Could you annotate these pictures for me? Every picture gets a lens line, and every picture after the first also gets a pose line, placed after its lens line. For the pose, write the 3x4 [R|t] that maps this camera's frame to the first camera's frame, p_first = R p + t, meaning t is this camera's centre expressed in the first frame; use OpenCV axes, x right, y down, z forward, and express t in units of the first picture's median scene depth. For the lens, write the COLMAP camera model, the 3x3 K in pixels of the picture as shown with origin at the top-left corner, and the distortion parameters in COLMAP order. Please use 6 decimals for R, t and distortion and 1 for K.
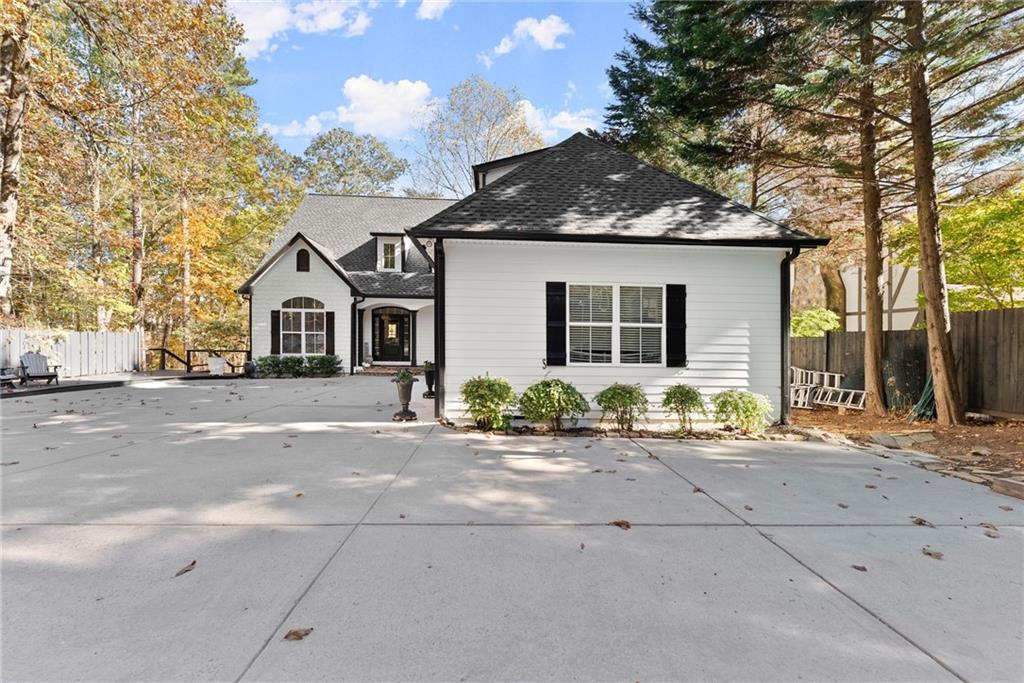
lens RADIAL K [[455.4, 0, 527.0], [0, 455.4, 340.4], [0, 0, 1]] dist [0.010406, -0.000668]
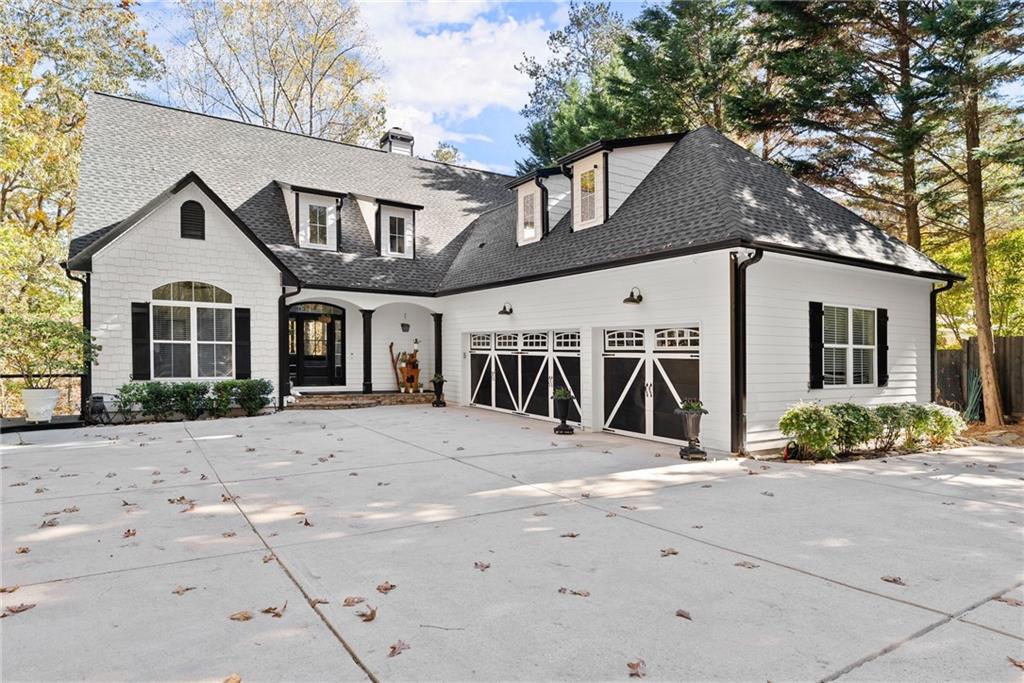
lens RADIAL K [[614.5, 0, 574.7], [0, 614.5, 341.4], [0, 0, 1]] dist [-0.002134, 0.006690]
pose [[0.857998, 0.009477, 0.513565, -0.488216], [-0.005892, 0.999946, -0.008610, -0.014390], [-0.513619, 0.004362, 0.858007, 0.068003]]
